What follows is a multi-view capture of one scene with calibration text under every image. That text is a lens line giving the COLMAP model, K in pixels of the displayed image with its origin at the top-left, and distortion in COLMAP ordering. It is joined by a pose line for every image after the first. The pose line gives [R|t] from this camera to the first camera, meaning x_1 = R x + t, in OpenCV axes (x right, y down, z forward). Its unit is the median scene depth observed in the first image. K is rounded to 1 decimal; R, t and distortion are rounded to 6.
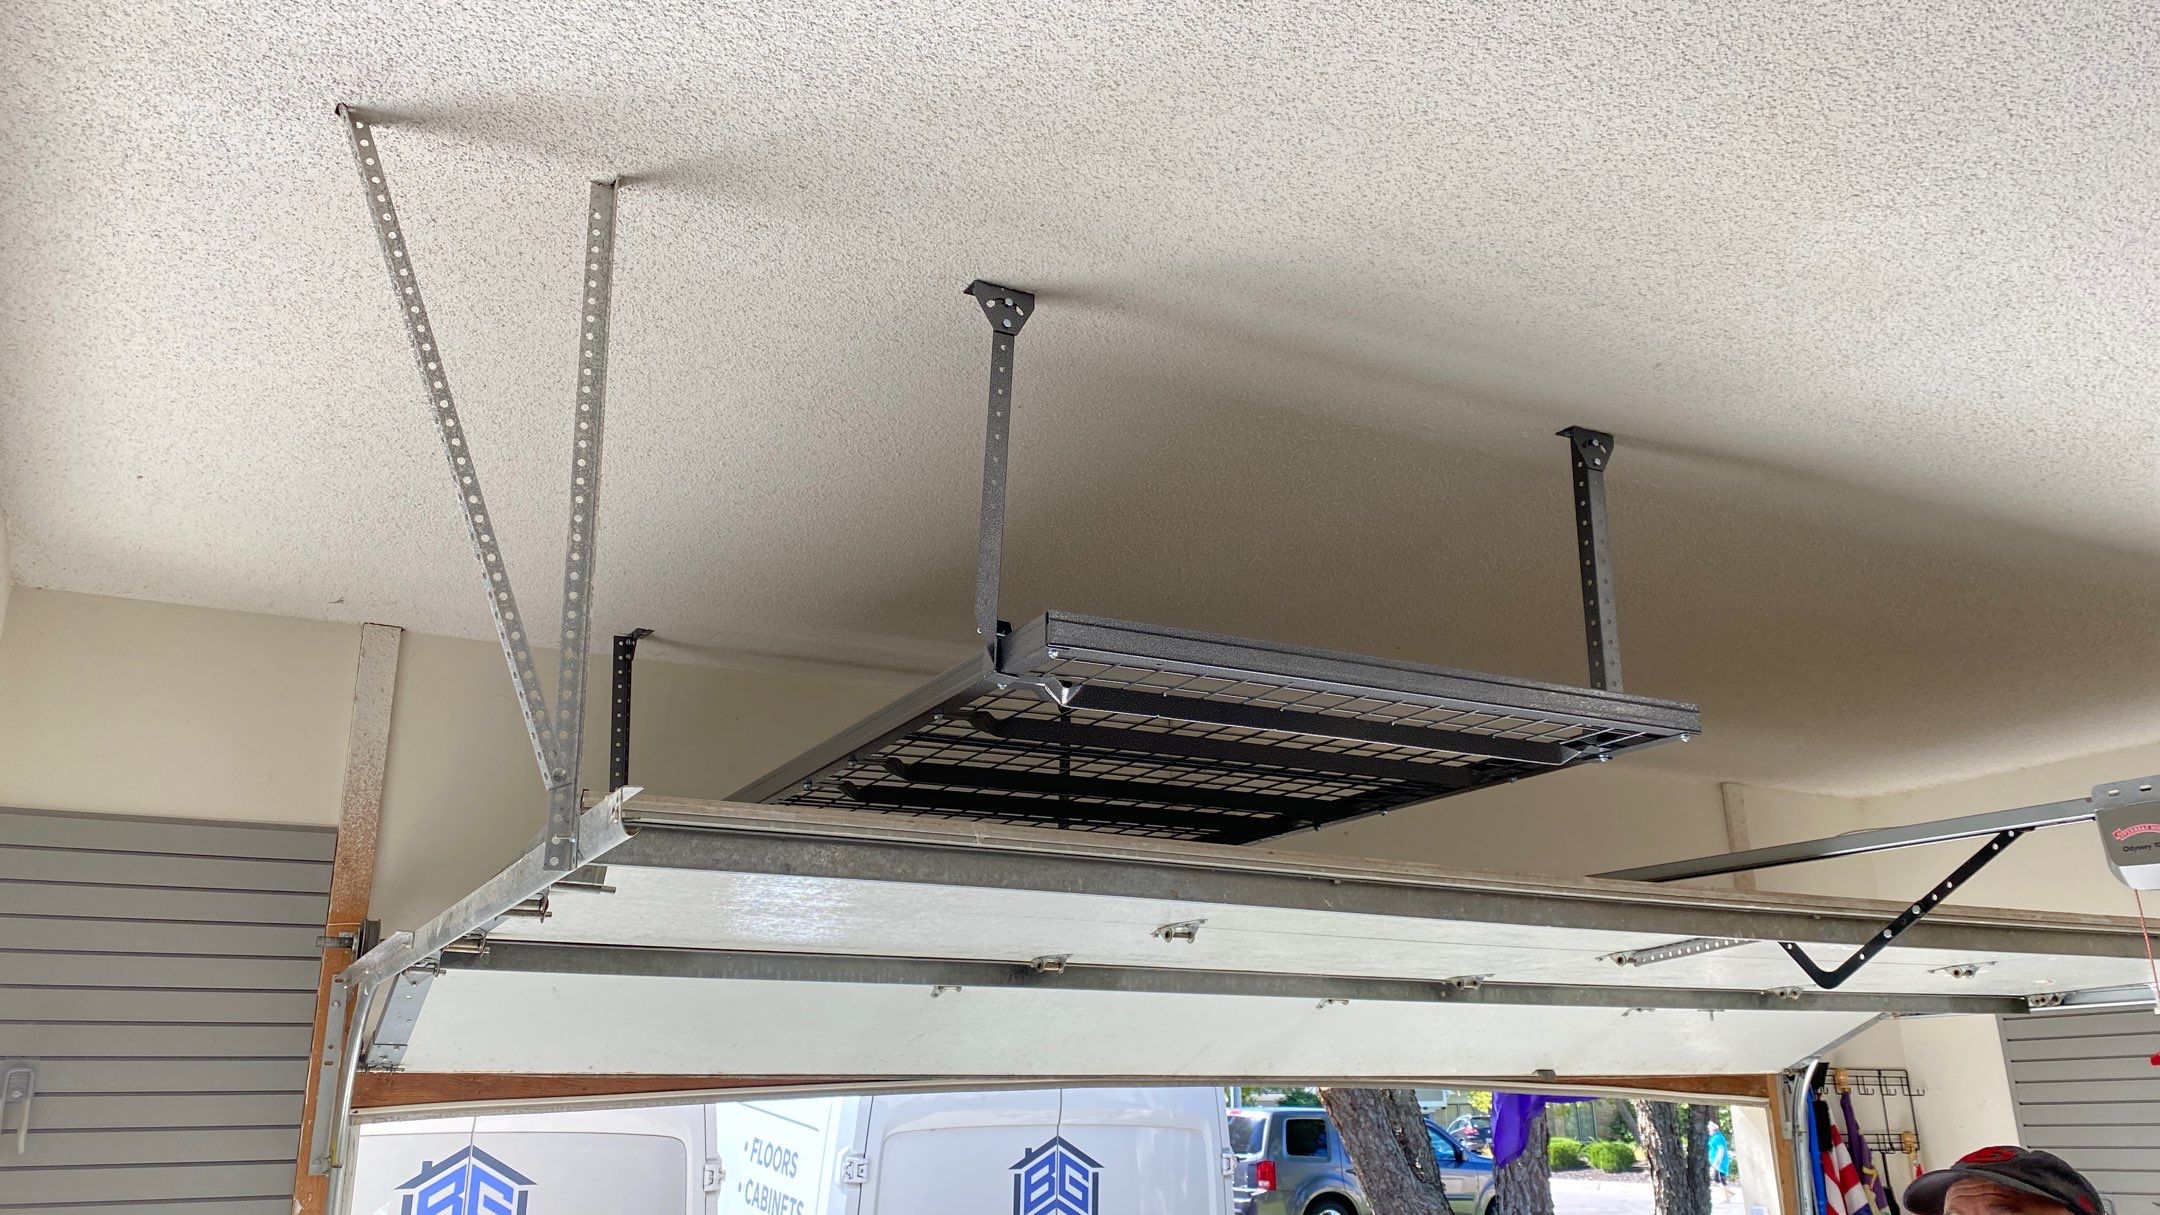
lens RADIAL K [[1685.5, 0, 1080.0], [0, 1685.5, 607.5], [0, 0, 1]] dist [0.014854, -0.017052]
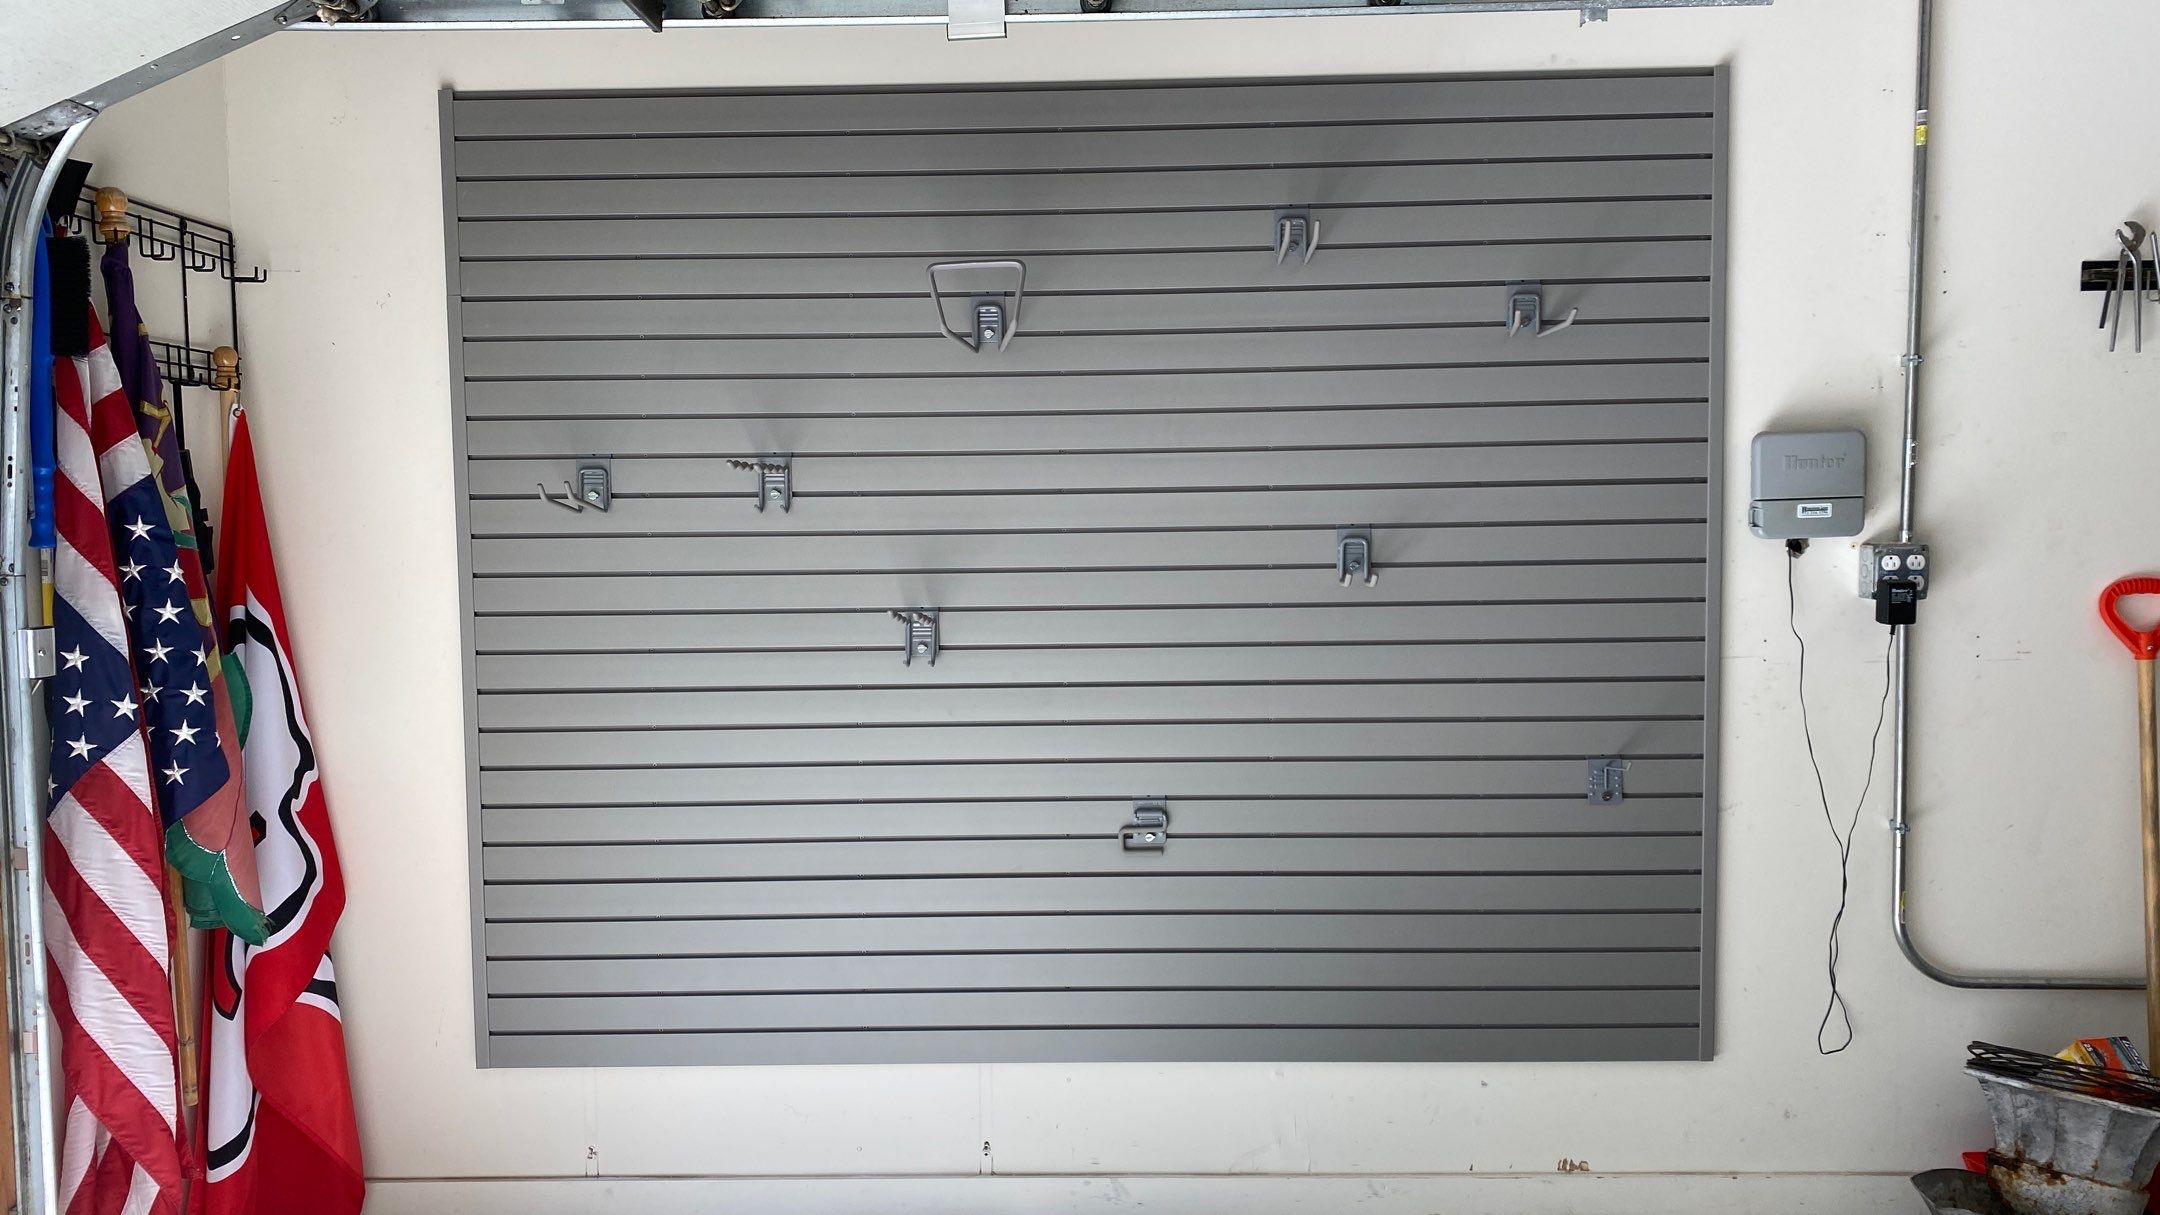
lens RADIAL K [[1685.5, 0, 1080.0], [0, 1685.5, 607.5], [0, 0, 1]] dist [0.014854, -0.017052]
pose [[0.512447, -0.042599, 0.857662, 0.203732], [-0.255443, 0.945994, 0.199611, 0.230233], [-0.819846, -0.321374, 0.473890, 0.567258]]
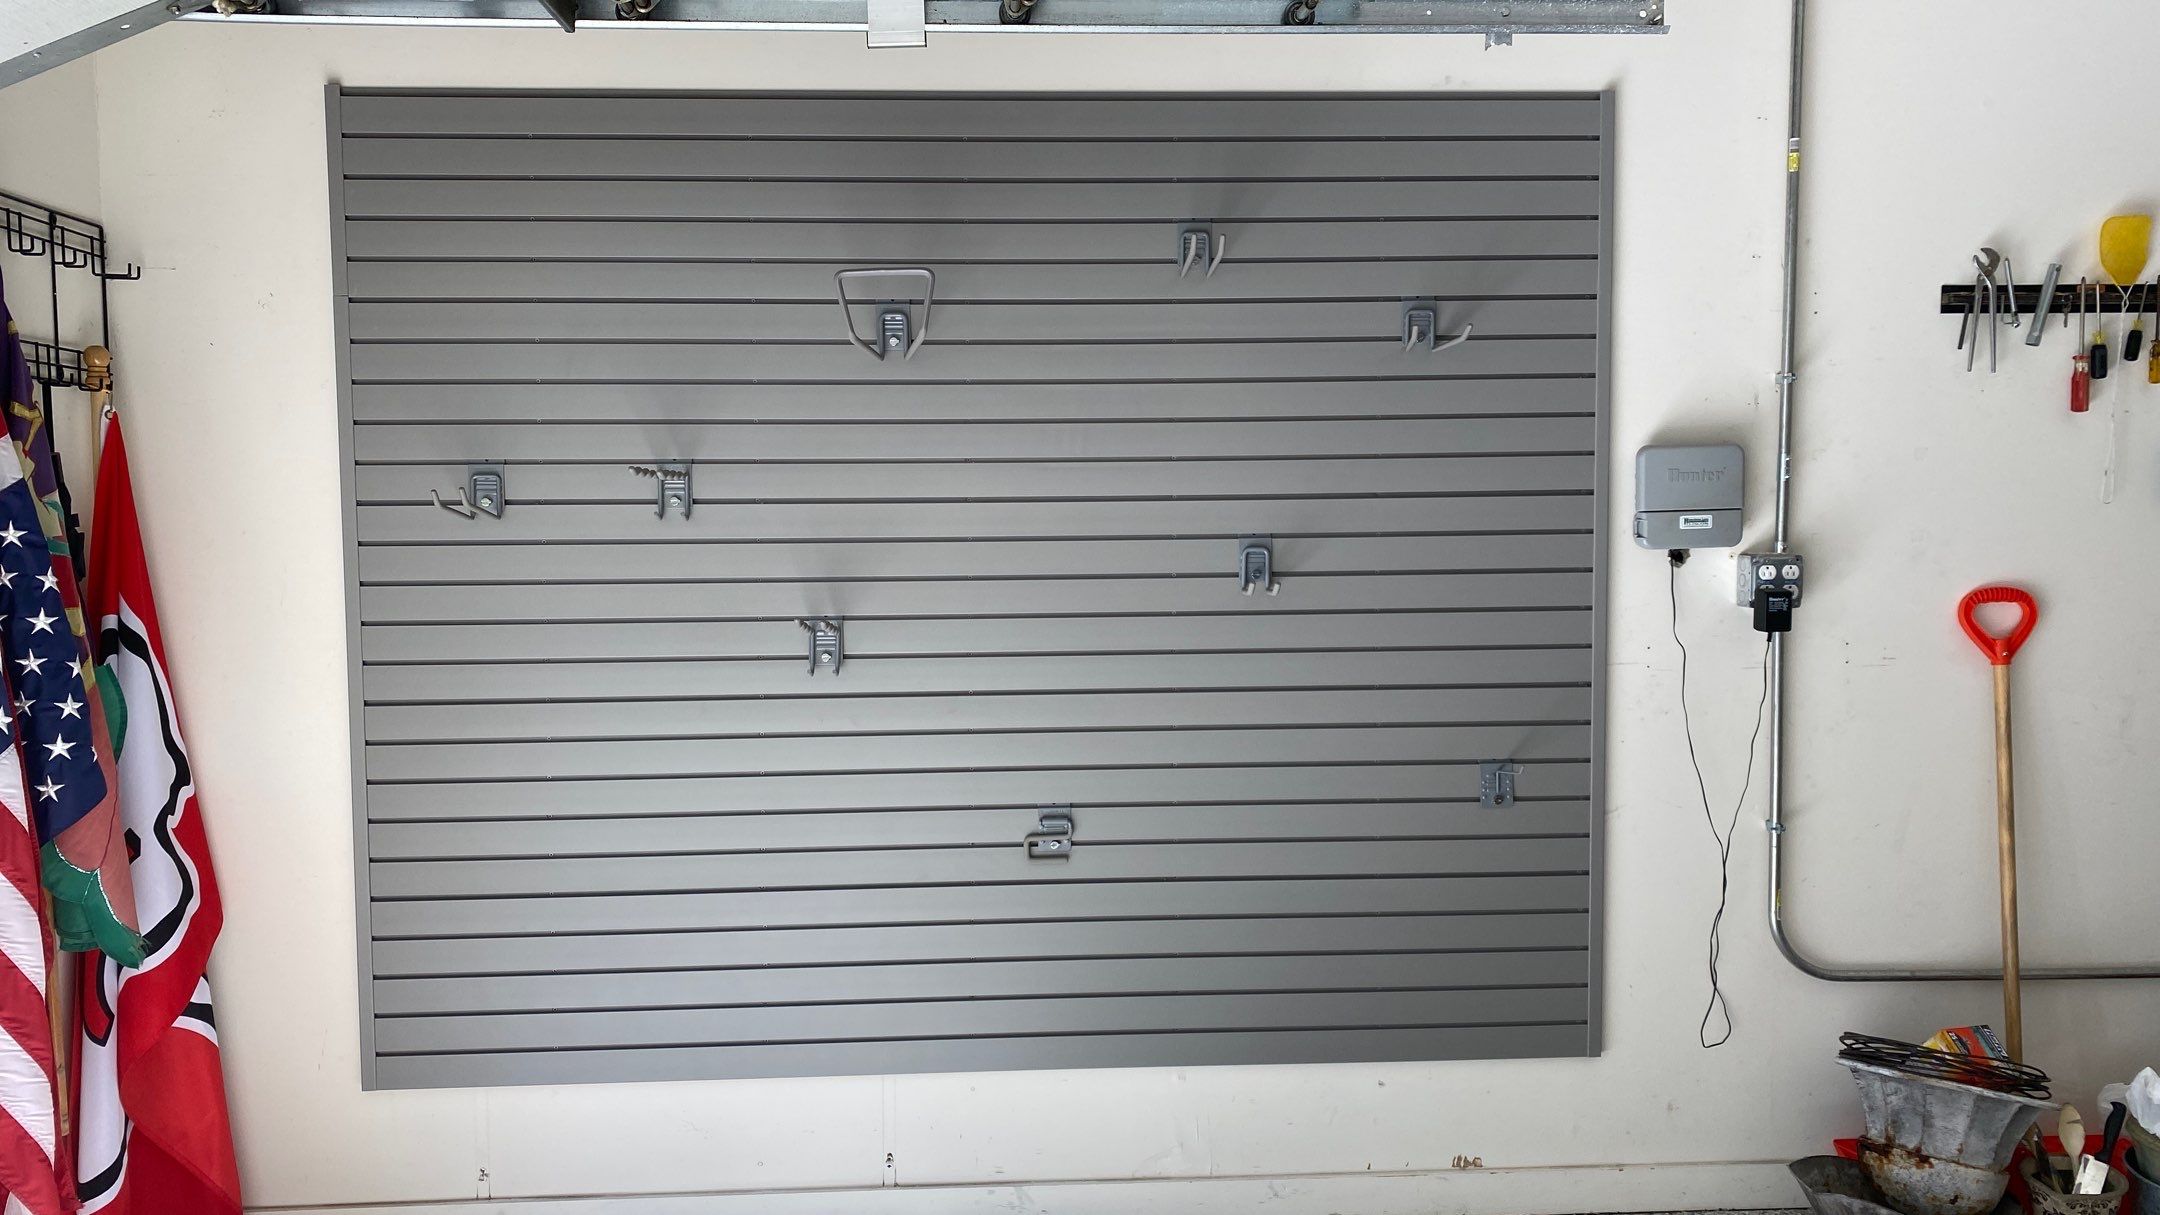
lens RADIAL K [[1685.5, 0, 1080.0], [0, 1685.5, 607.5], [0, 0, 1]] dist [0.014854, -0.017052]
pose [[0.445070, -0.038146, 0.894683, 0.197046], [-0.269214, 0.947175, 0.174308, 0.232928], [-0.854071, -0.318440, 0.411289, 0.575525]]
